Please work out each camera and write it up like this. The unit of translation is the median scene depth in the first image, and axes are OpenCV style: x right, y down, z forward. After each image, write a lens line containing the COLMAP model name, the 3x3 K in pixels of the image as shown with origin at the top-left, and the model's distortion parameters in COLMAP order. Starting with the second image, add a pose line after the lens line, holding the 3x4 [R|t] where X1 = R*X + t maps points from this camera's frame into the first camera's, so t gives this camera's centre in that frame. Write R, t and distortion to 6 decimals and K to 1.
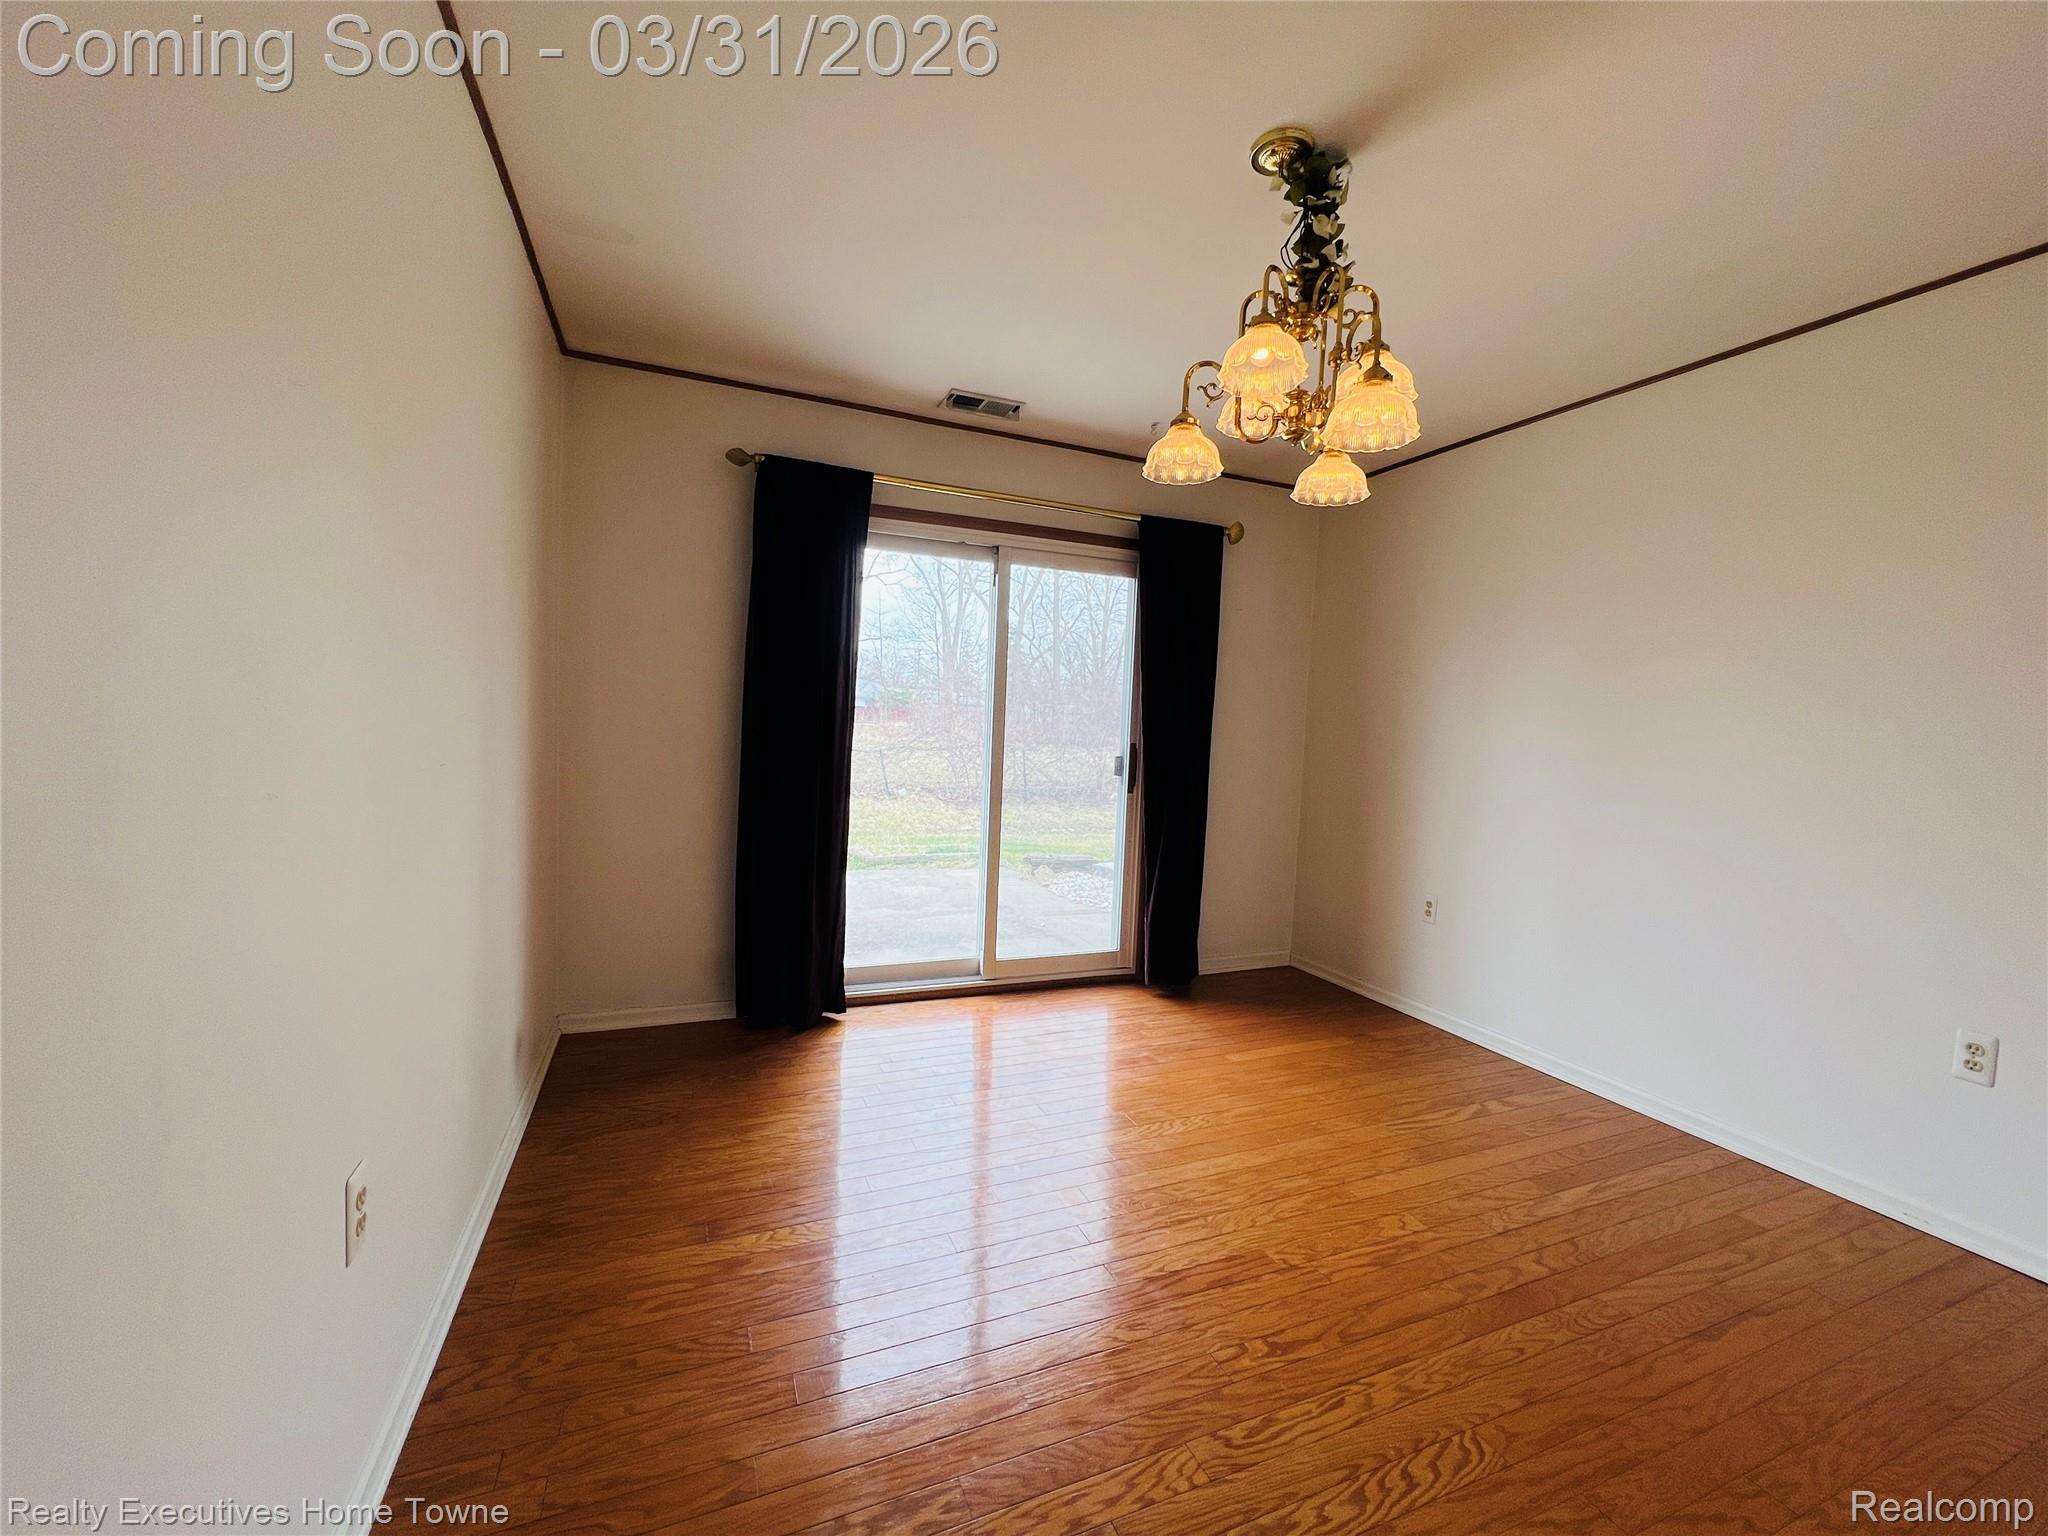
lens RADIAL K [[824.5, 0, 1024.8], [0, 824.5, 764.4], [0, 0, 1]] dist [-0.000053, 0.000017]
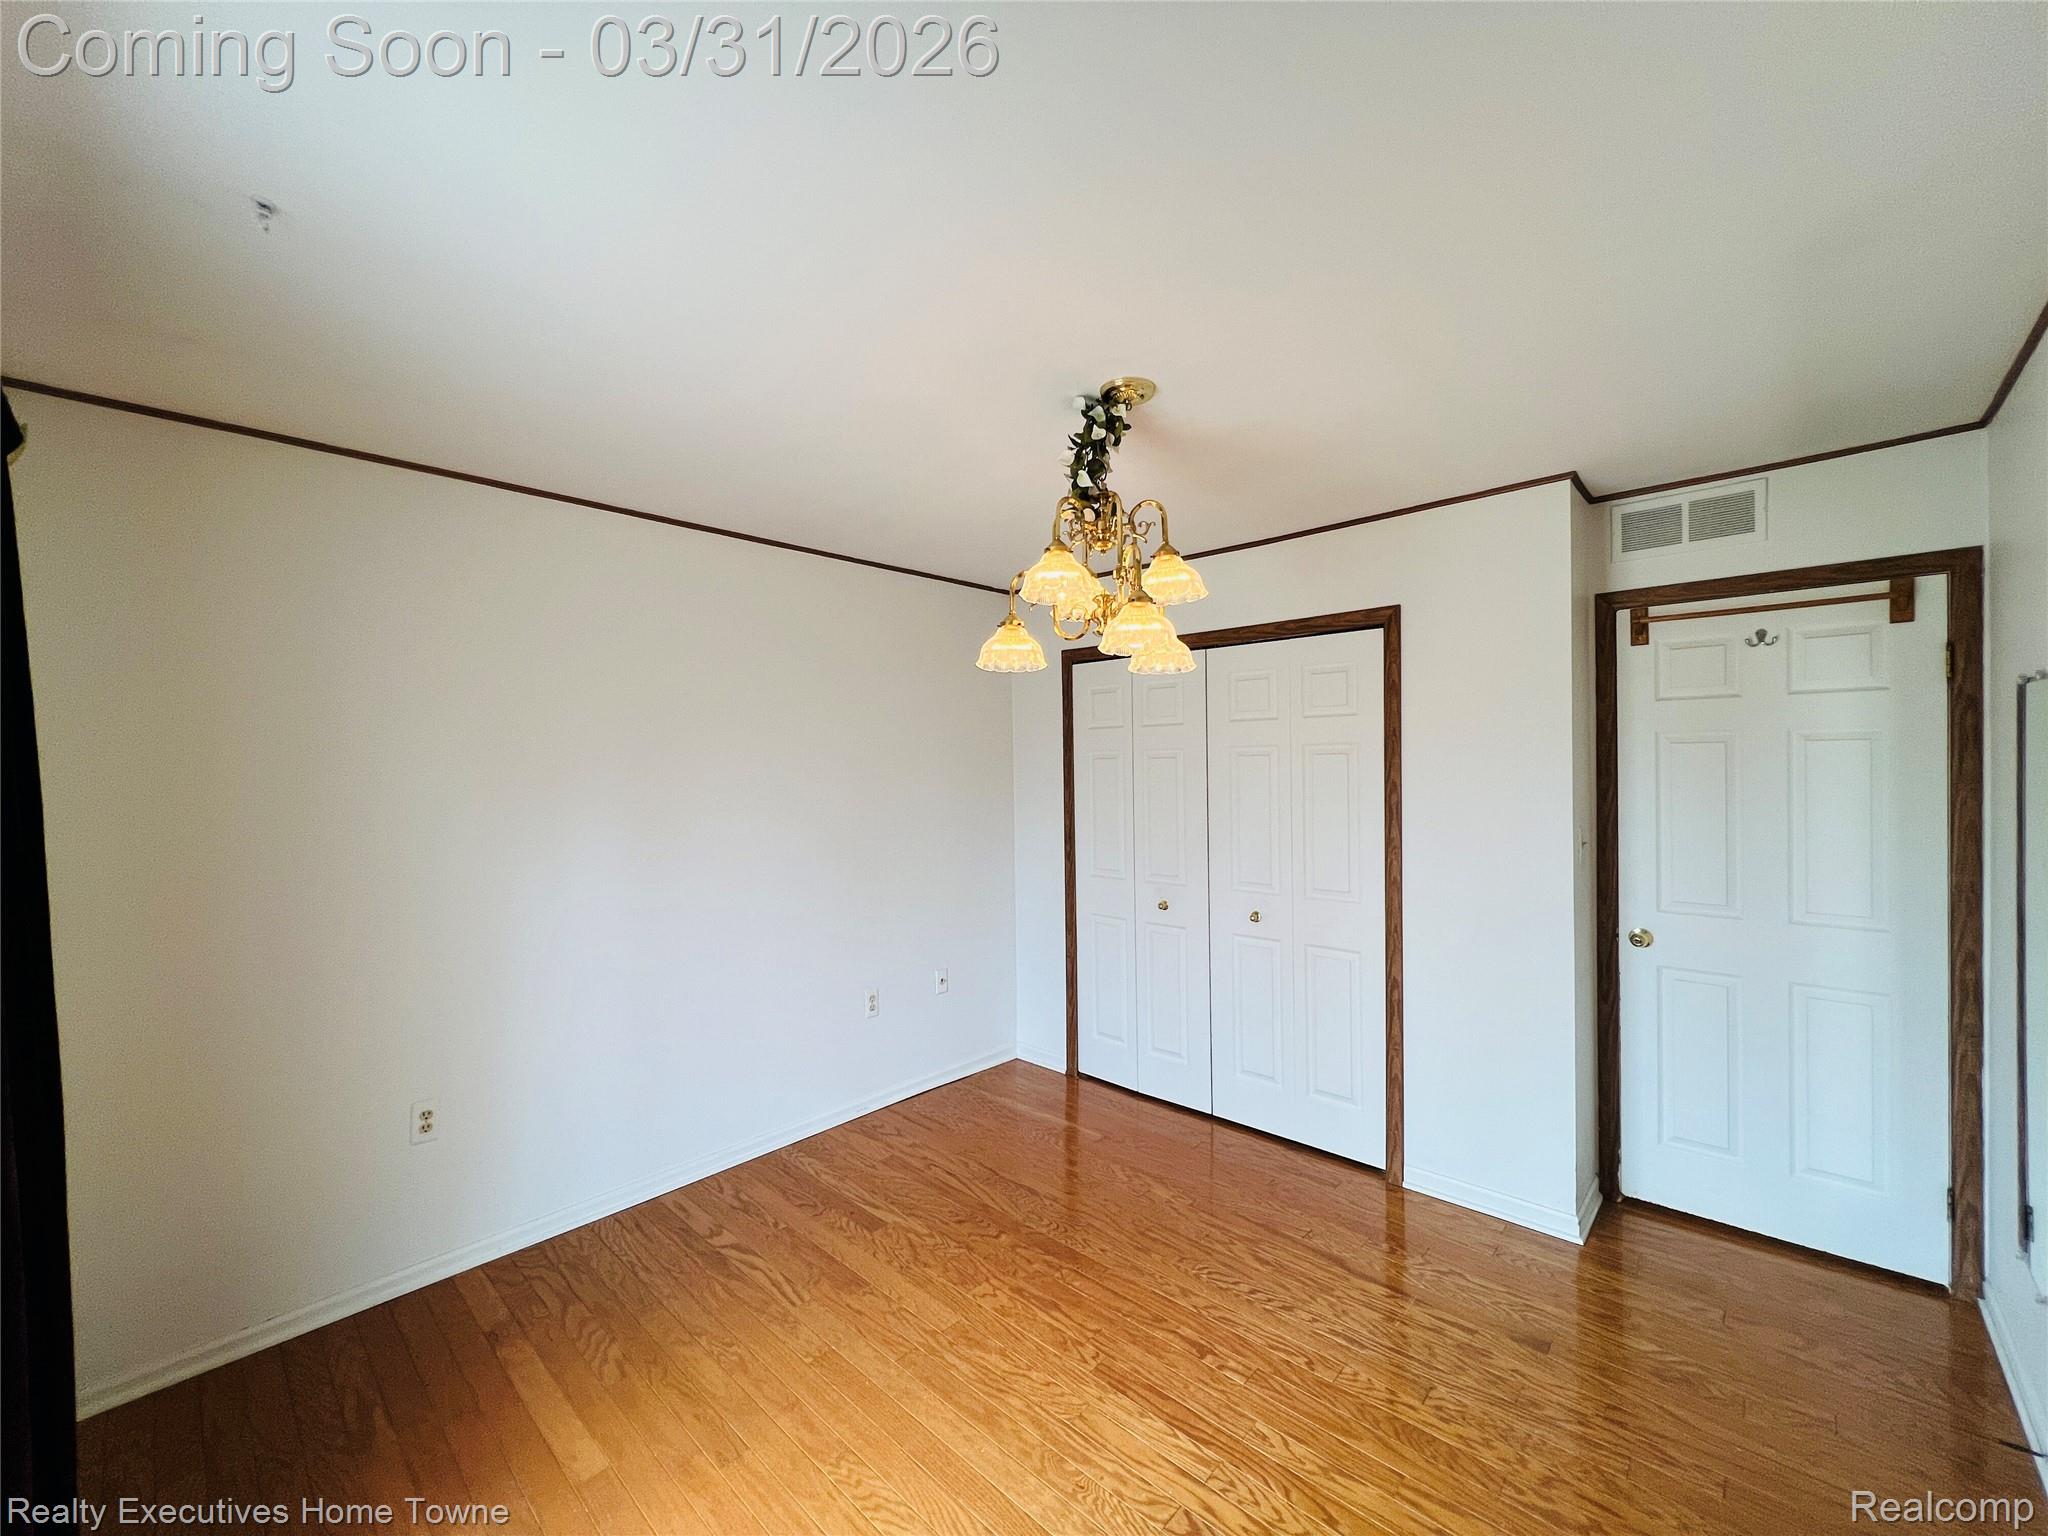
lens RADIAL K [[824.8, 0, 1028.6], [0, 824.8, 769.7], [0, 0, 1]] dist [-0.001155, -0.000136]
pose [[-0.403275, -0.043447, 0.914047, -0.526779], [0.047122, 0.996561, 0.068159, -0.225343], [-0.913865, 0.070558, -0.399841, 1.215491]]
